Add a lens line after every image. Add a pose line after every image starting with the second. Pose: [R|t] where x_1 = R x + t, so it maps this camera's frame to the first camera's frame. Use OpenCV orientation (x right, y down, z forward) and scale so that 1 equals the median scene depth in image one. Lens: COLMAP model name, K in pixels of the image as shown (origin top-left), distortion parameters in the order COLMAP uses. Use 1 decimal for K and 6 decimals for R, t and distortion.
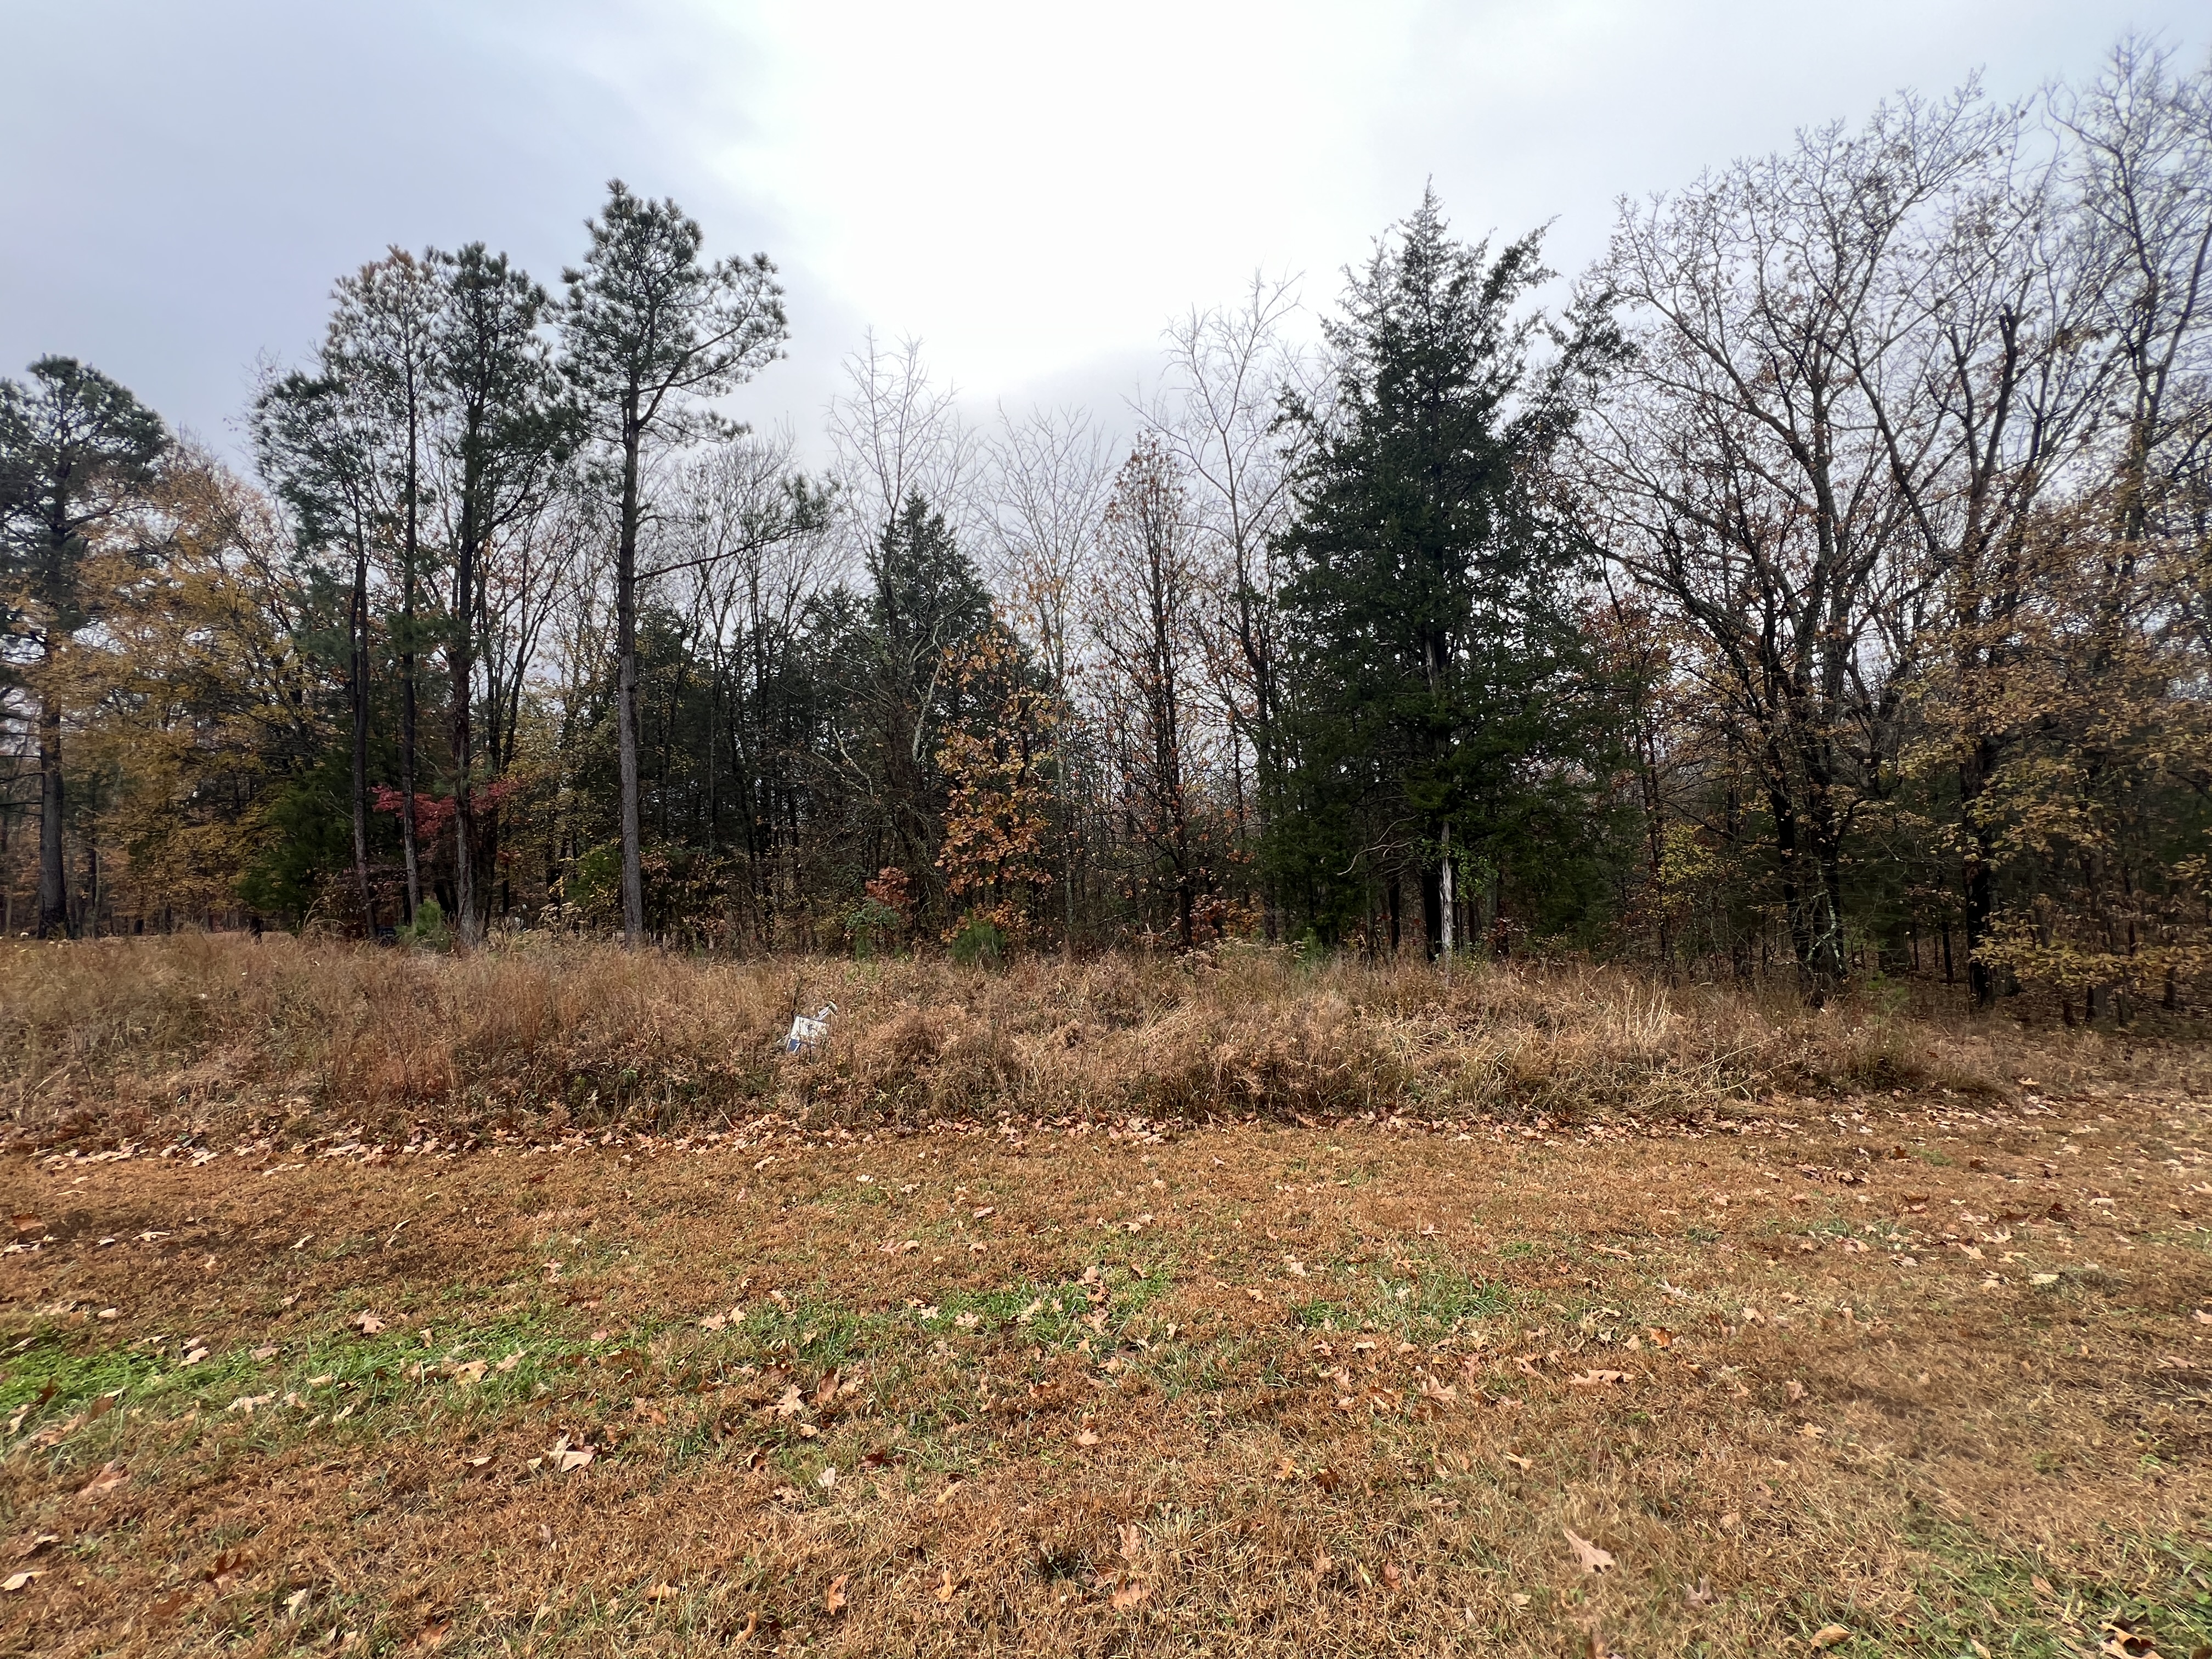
lens RADIAL K [[889.6, 0, 1105.5], [0, 889.6, 836.0], [0, 0, 1]] dist [0.000115, -0.000057]
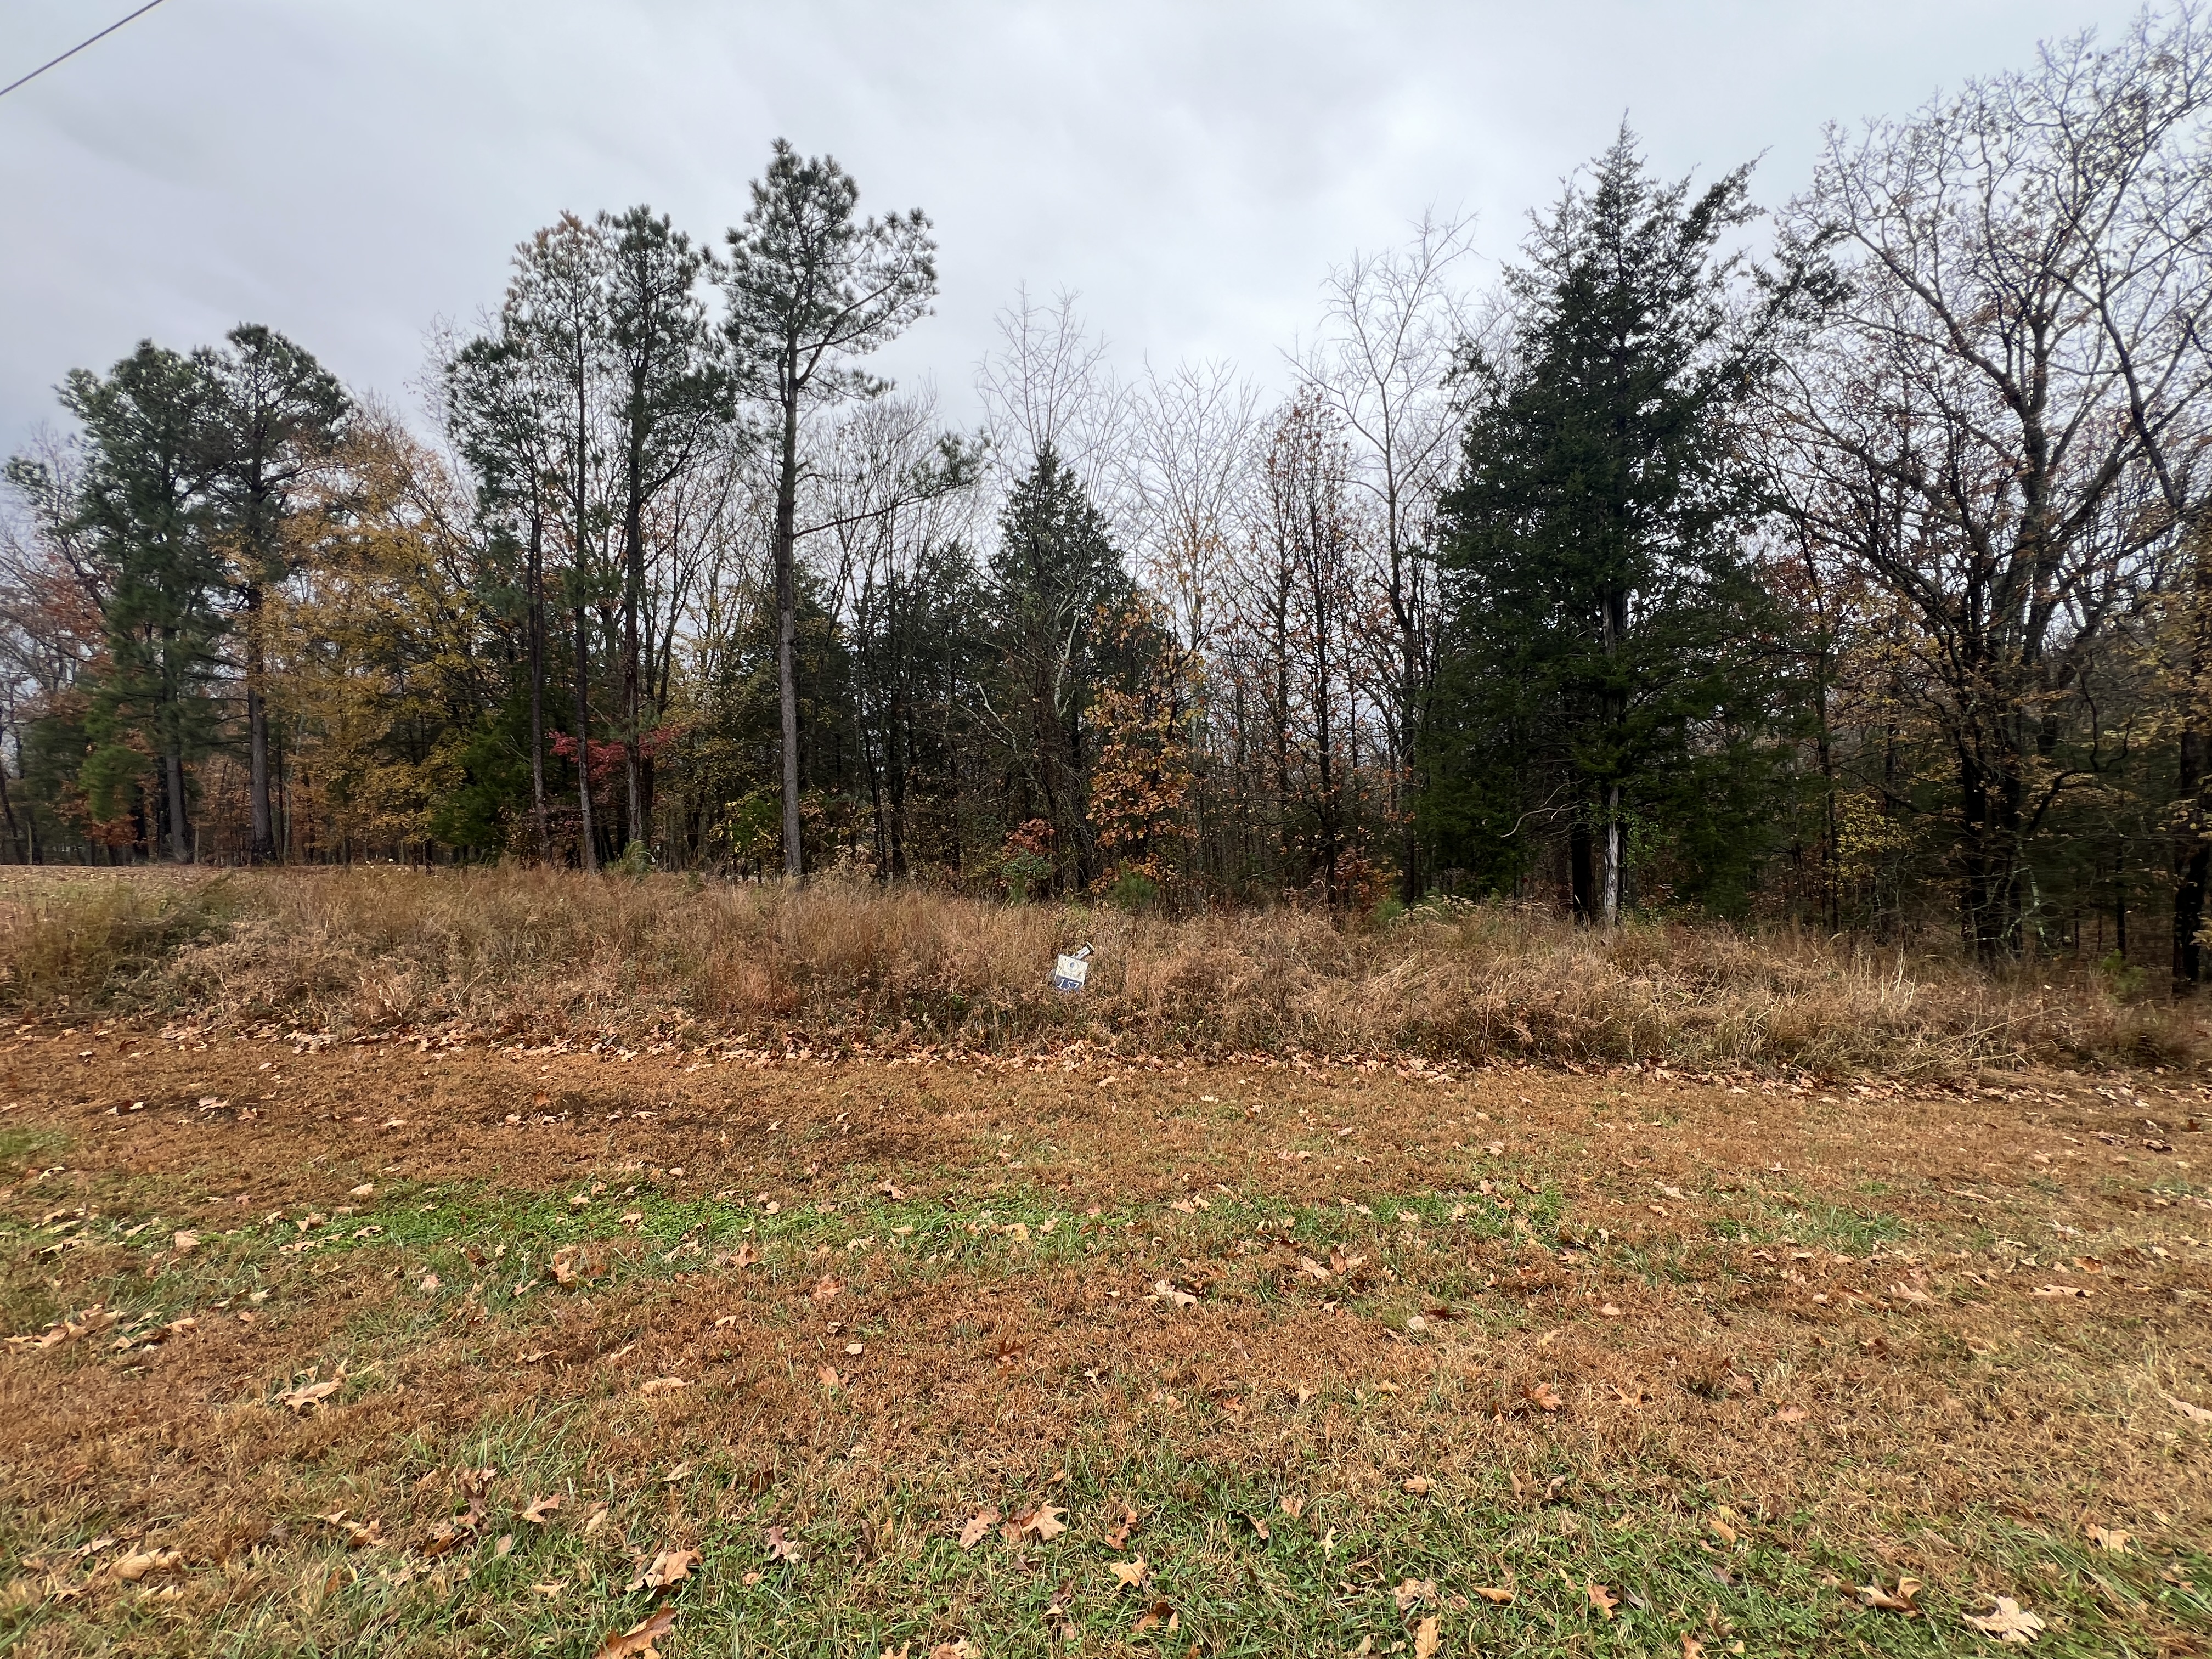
lens RADIAL K [[889.6, 0, 1105.5], [0, 889.6, 836.0], [0, 0, 1]] dist [0.000115, -0.000057]
pose [[0.996874, 0.024753, -0.075026, -0.095943], [-0.021044, 0.998536, 0.049826, 0.001765], [0.076149, -0.048091, 0.995936, -0.028793]]
